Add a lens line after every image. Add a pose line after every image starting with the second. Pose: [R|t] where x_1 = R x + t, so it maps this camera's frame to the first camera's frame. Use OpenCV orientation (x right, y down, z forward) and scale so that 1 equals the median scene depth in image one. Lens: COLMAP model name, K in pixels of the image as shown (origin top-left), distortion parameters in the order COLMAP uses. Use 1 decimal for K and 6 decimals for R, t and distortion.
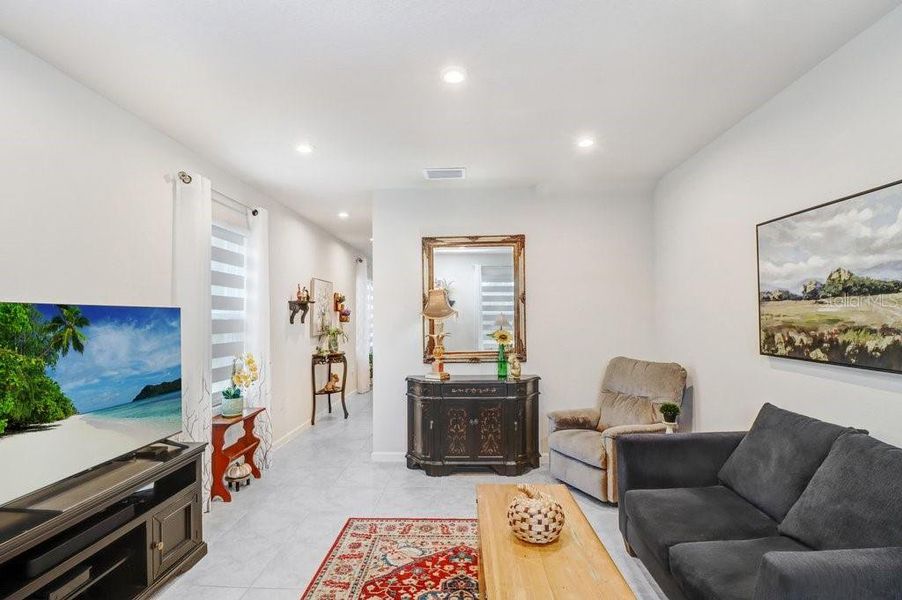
lens RADIAL K [[437.9, 0, 454.4], [0, 437.9, 310.7], [0, 0, 1]] dist [-0.001174, -0.015200]
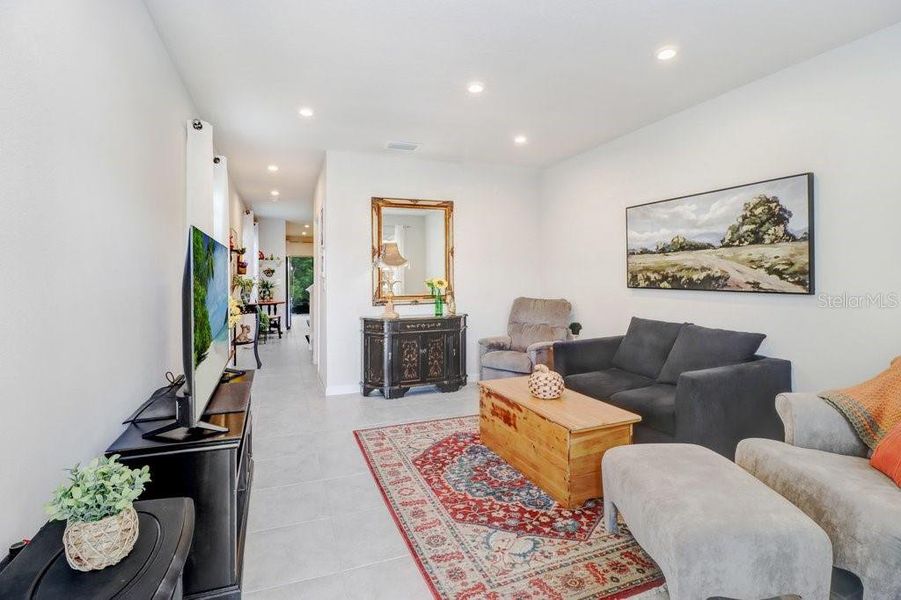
lens RADIAL K [[436.0, 0, 450.9], [0, 436.0, 268.9], [0, 0, 1]] dist [-0.001461, -0.000127]
pose [[0.916854, 0.010309, 0.399089, -0.587800], [-0.007529, 0.999935, -0.008534, 0.052278], [-0.399151, 0.004820, 0.916873, -0.239487]]
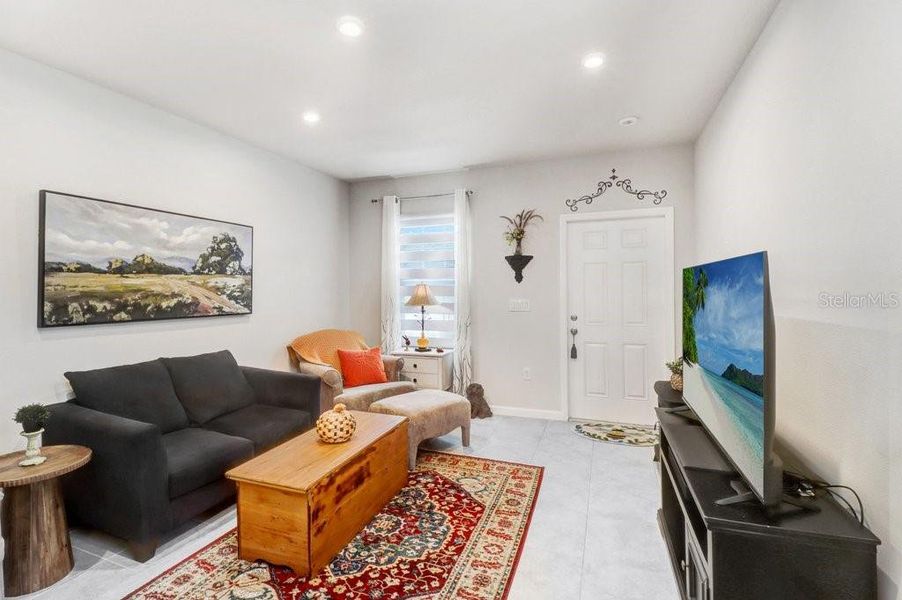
lens RADIAL K [[432.0, 0, 454.6], [0, 432.0, 294.4], [0, 0, 1]] dist [-0.003475, -0.000306]
pose [[-0.954591, 0.008117, 0.297808, -0.455715], [0.008157, 0.999966, -0.001109, 0.039824], [-0.297807, 0.001371, -0.954625, 1.738430]]
